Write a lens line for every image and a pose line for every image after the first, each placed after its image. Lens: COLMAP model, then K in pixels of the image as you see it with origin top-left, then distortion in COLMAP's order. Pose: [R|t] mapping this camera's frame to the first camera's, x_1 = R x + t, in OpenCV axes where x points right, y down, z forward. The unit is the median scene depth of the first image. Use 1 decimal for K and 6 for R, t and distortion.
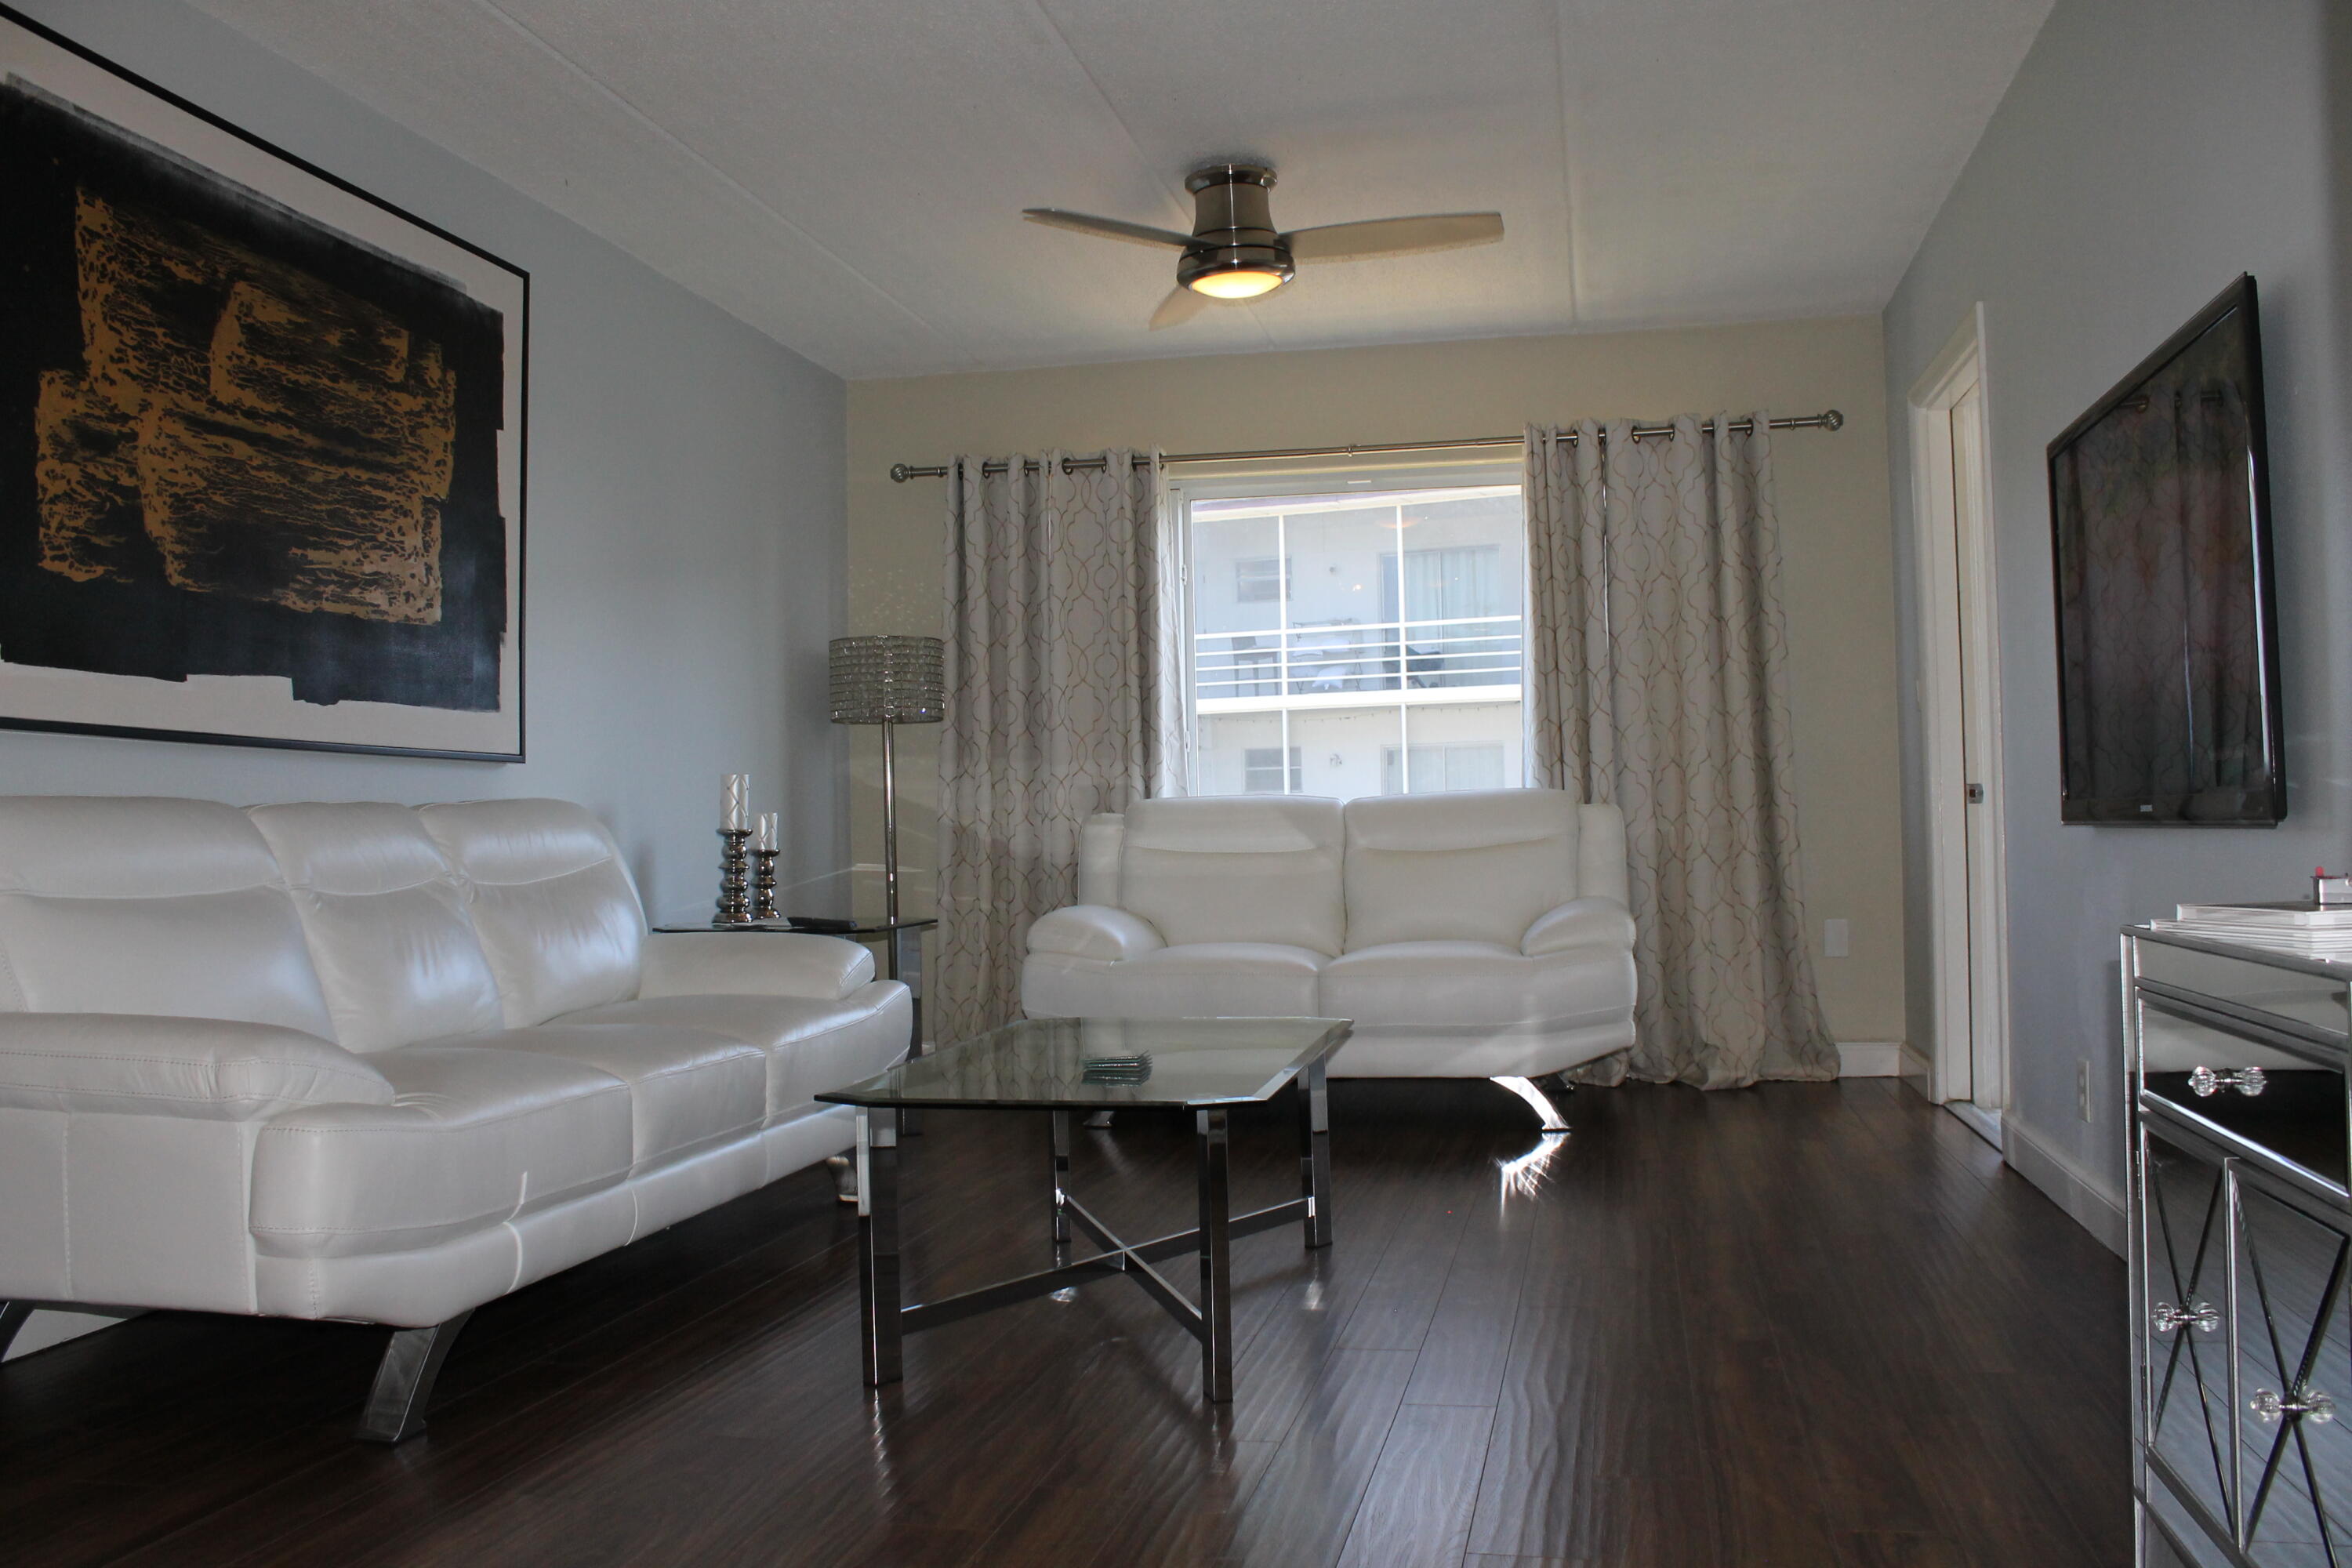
lens RADIAL K [[1985.5, 0, 1176.0], [0, 1985.5, 784.0], [0, 0, 1]] dist [-0.169452, 0.153884]
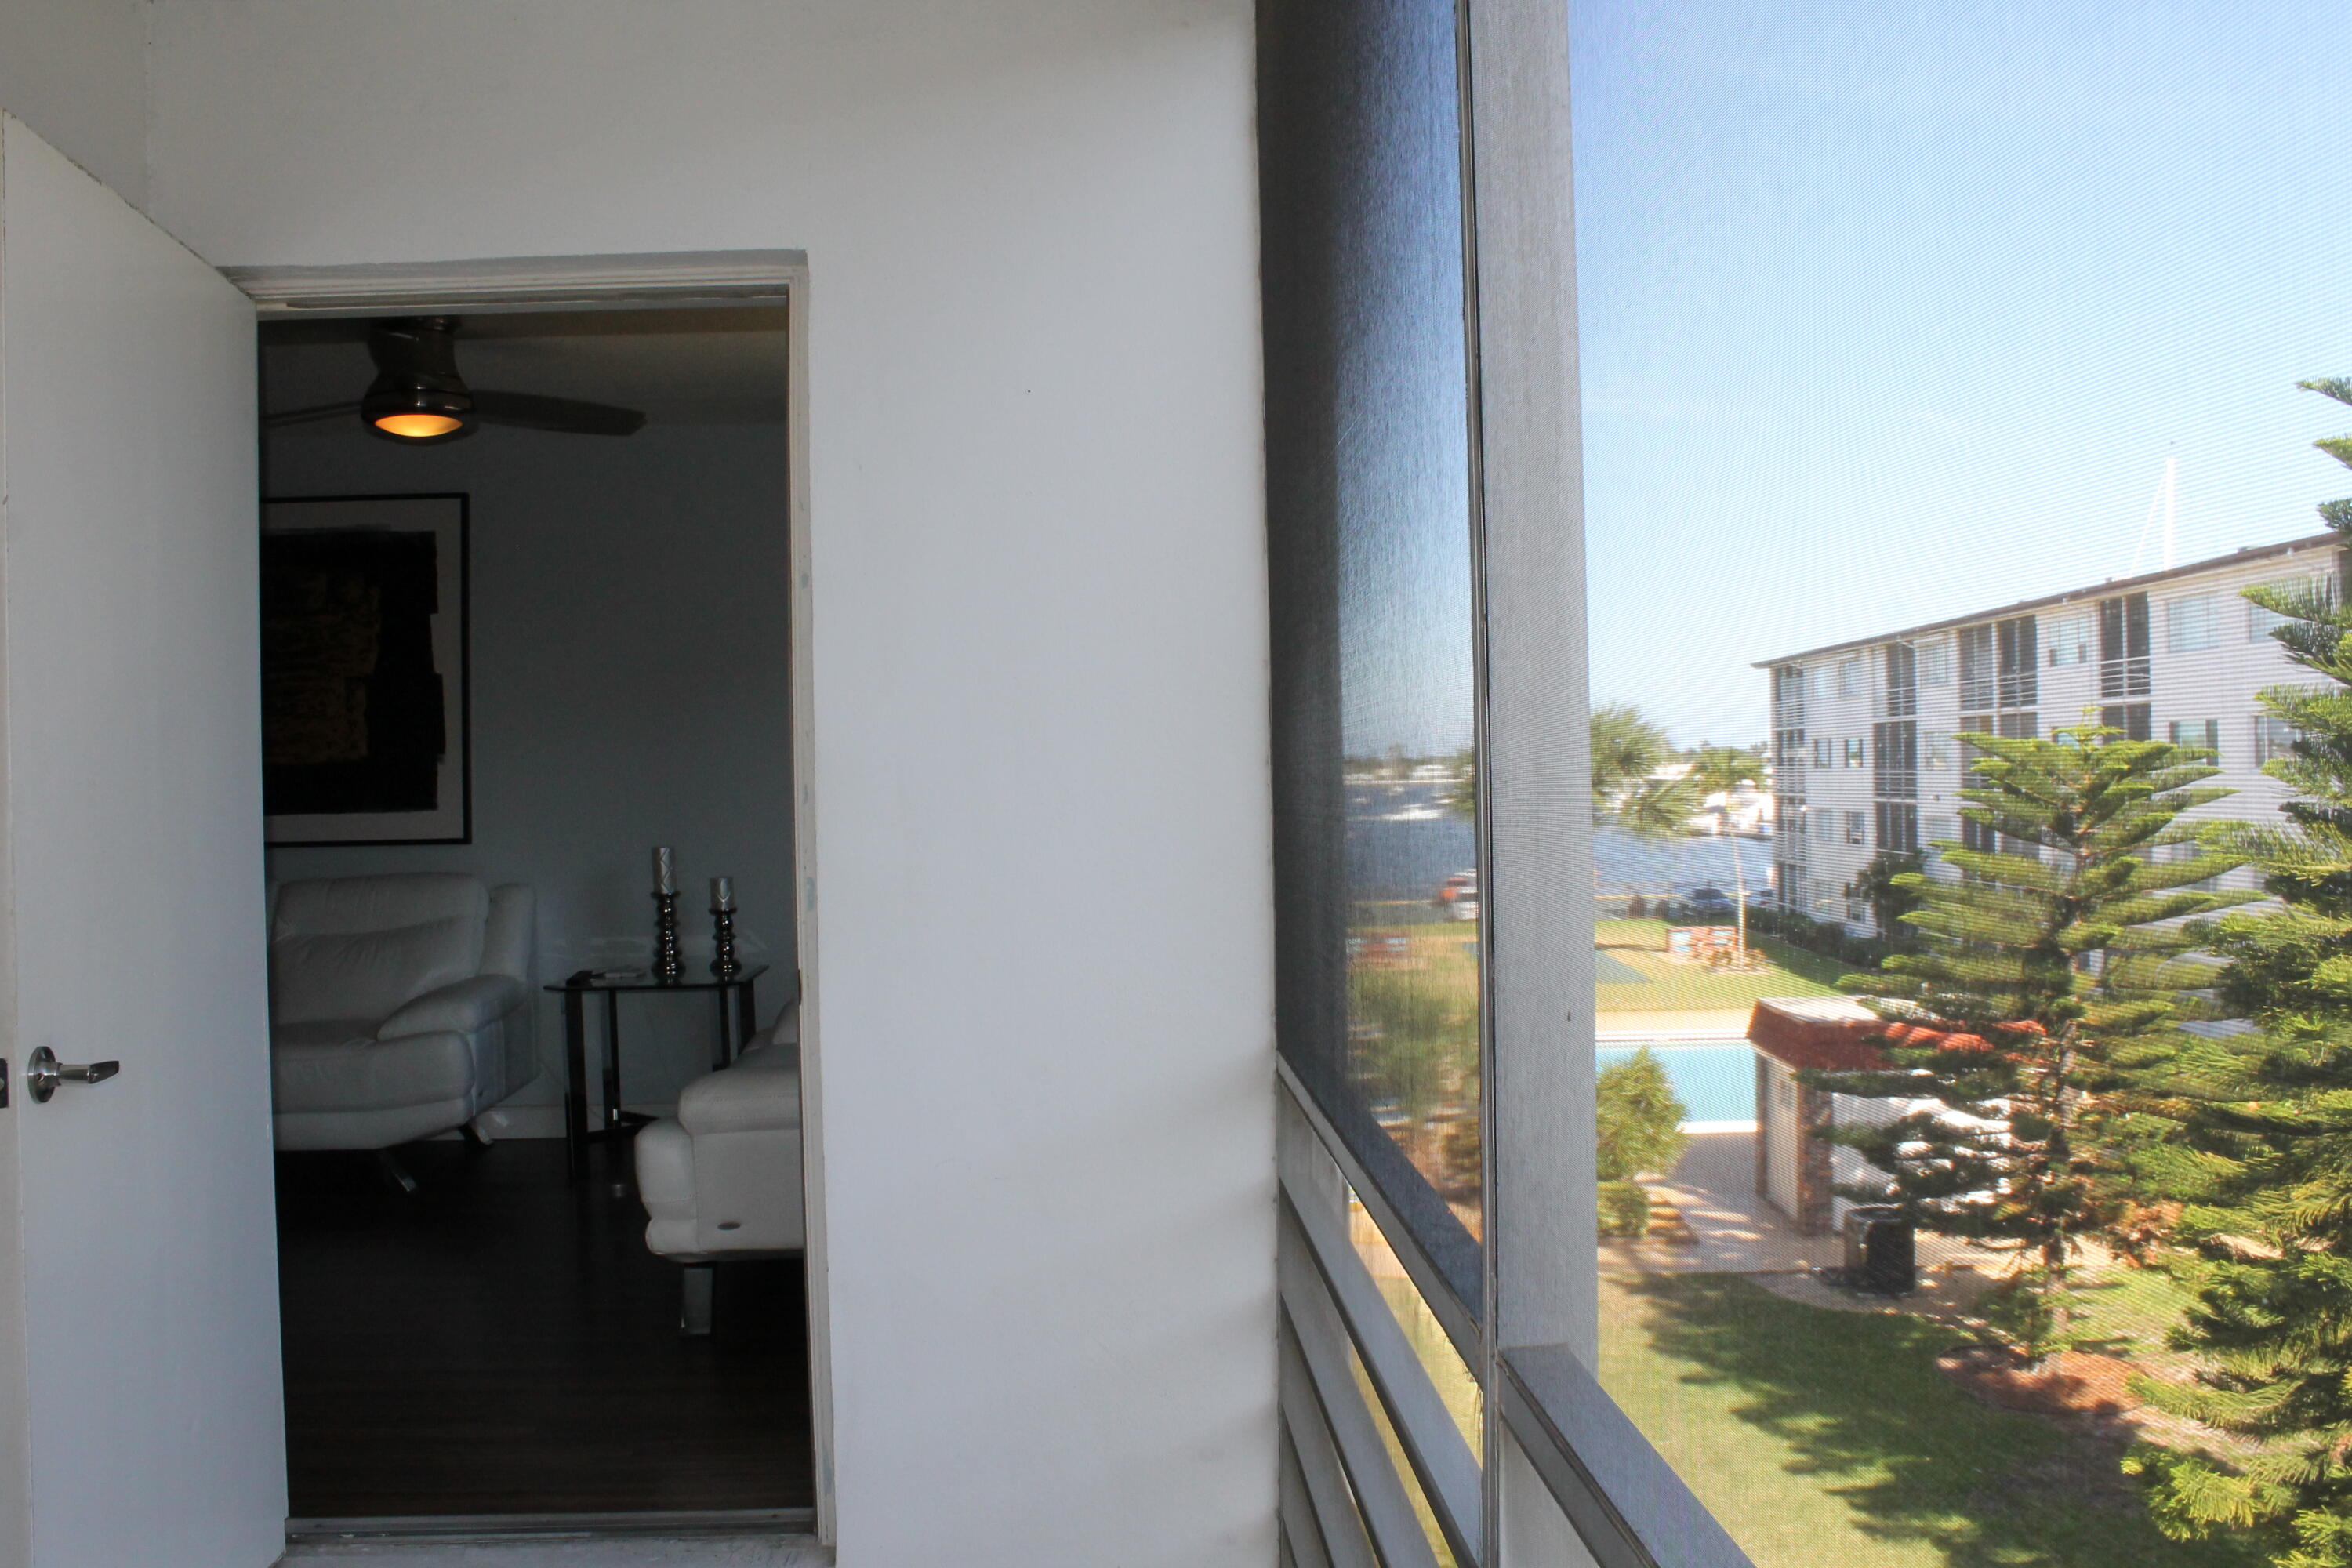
lens RADIAL K [[1985.5, 0, 1176.0], [0, 1985.5, 784.0], [0, 0, 1]] dist [-0.169452, 0.153884]
pose [[0.251077, 0.021088, -0.967737, 1.137033], [0.040063, 0.998680, 0.032157, -0.077333], [0.967138, -0.046844, 0.249901, 1.119110]]
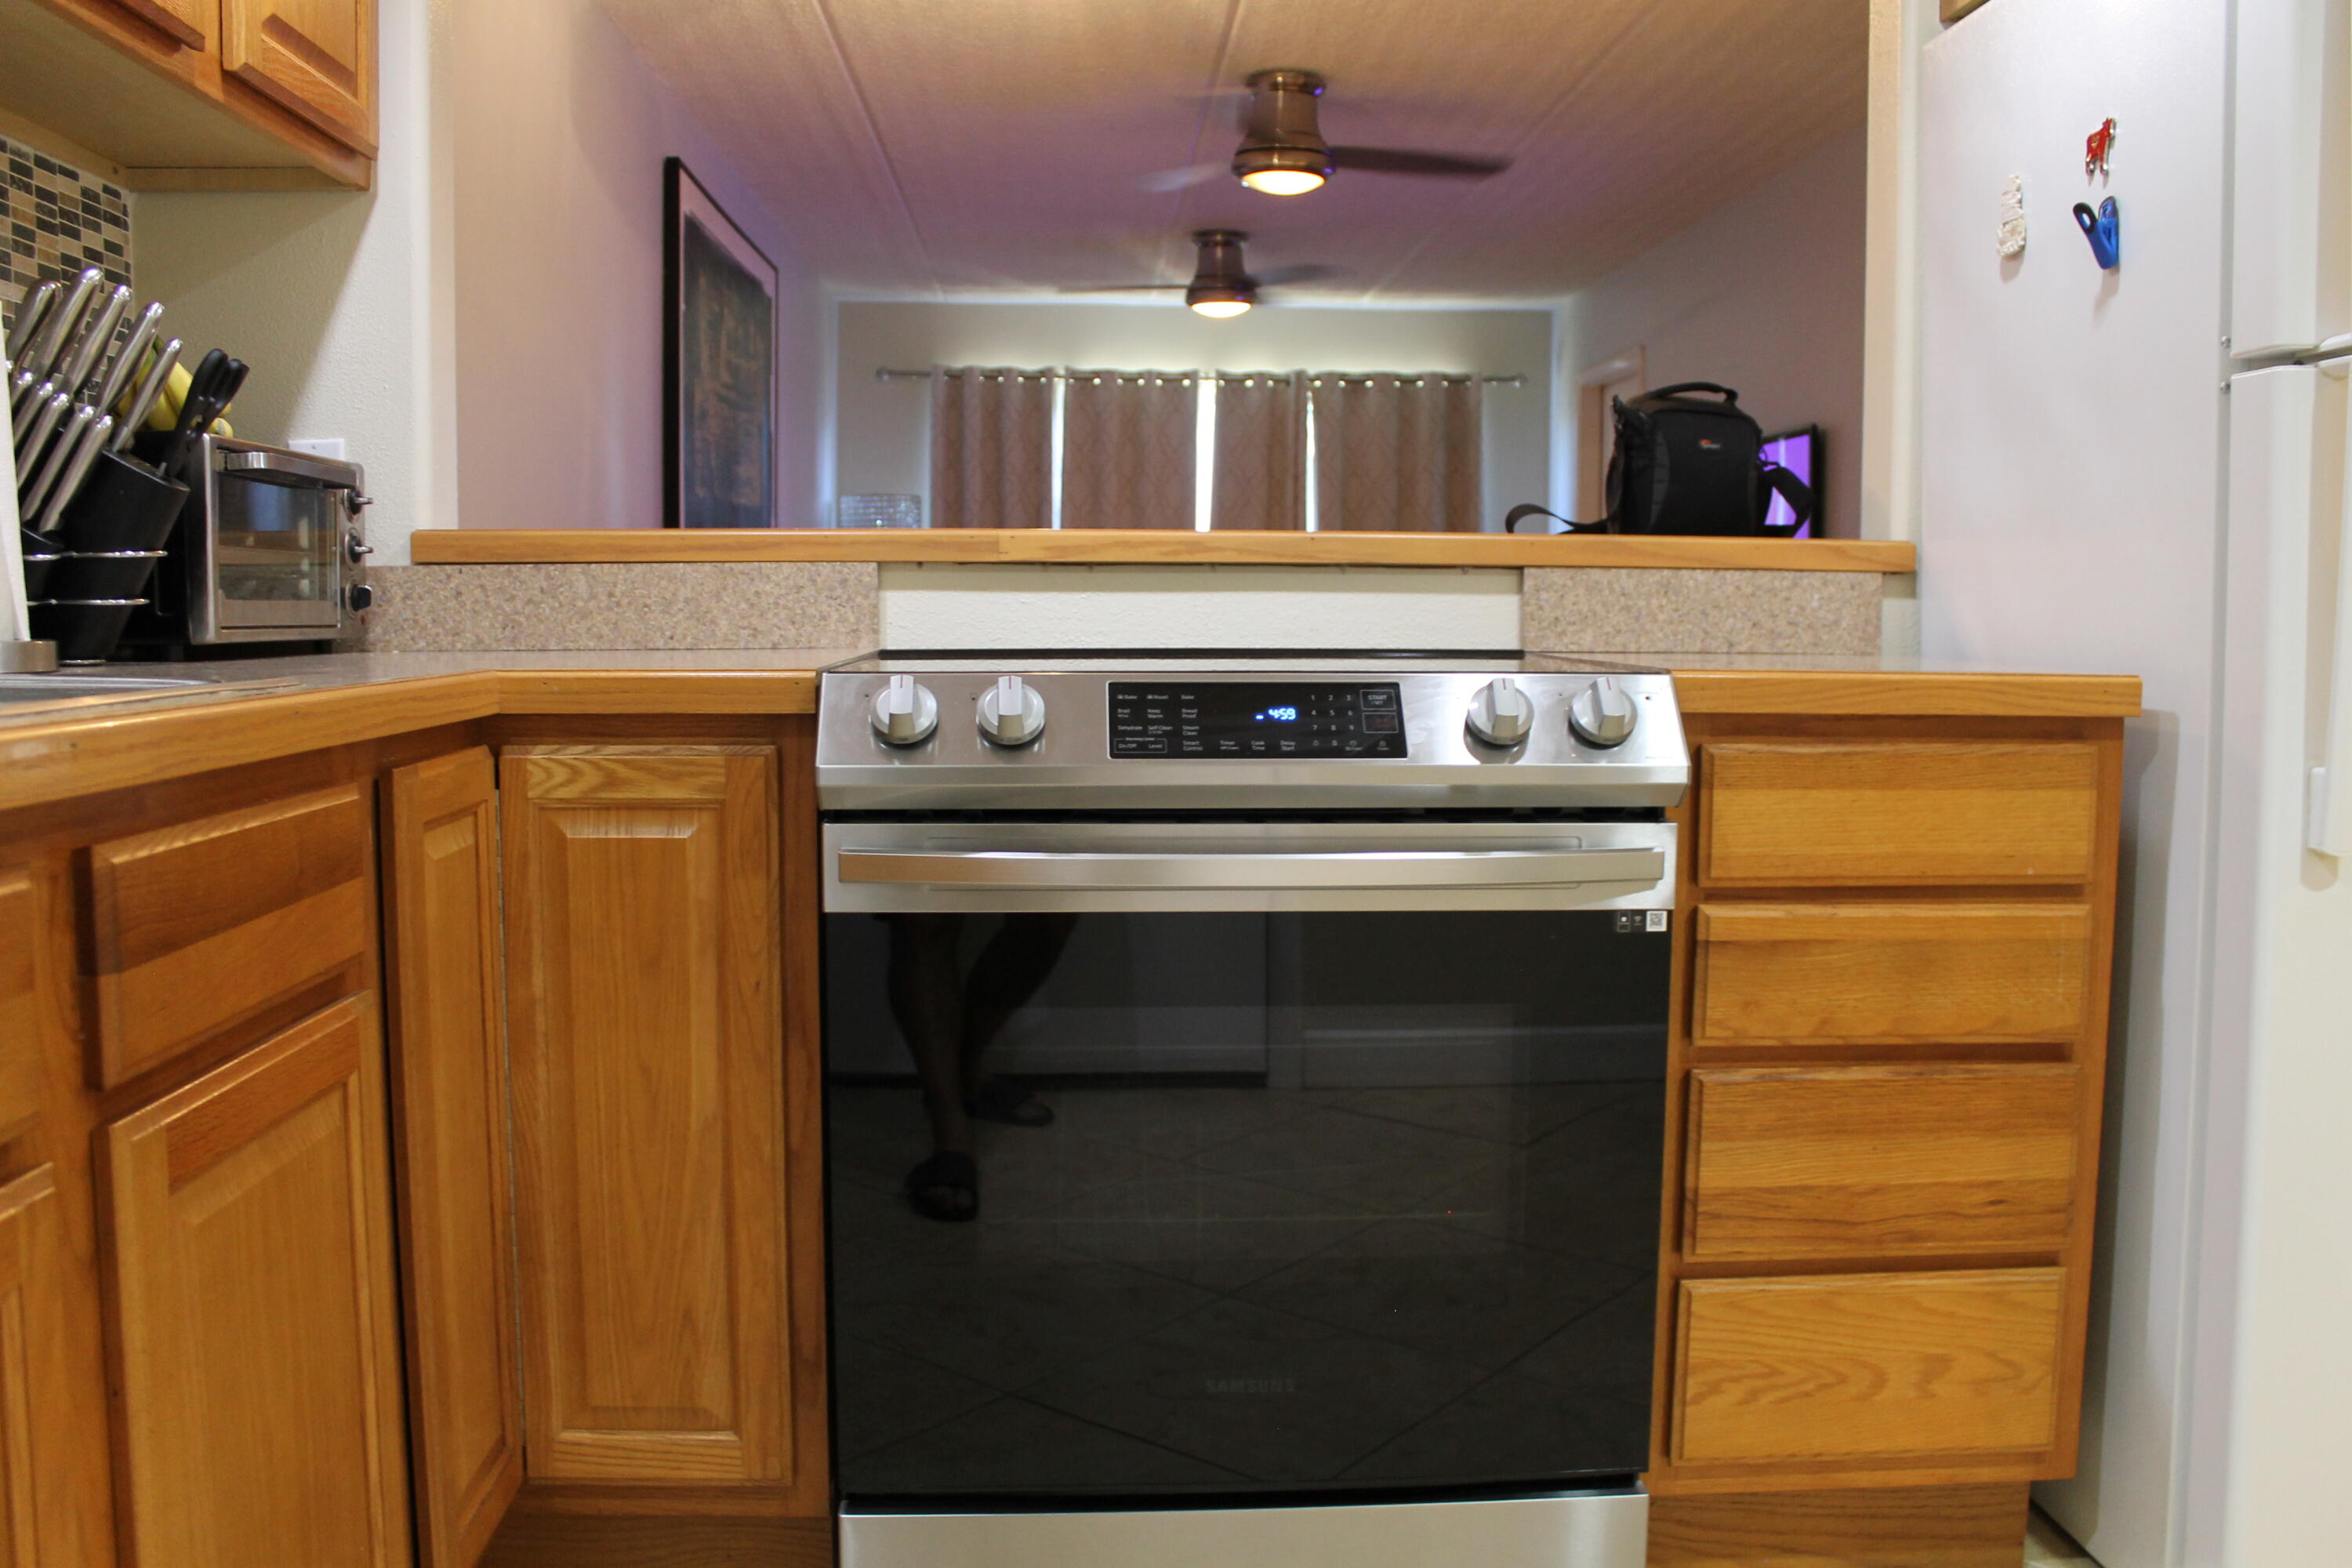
lens RADIAL K [[1974.0, 0, 1168.7], [0, 1974.0, 776.7], [0, 0, 1]] dist [-0.169458, 0.150651]
pose [[0.967564, 0.000004, 0.252626, -0.415803], [-0.028470, 0.993631, 0.109027, -0.041633], [-0.251017, -0.112683, 0.961402, -0.587308]]
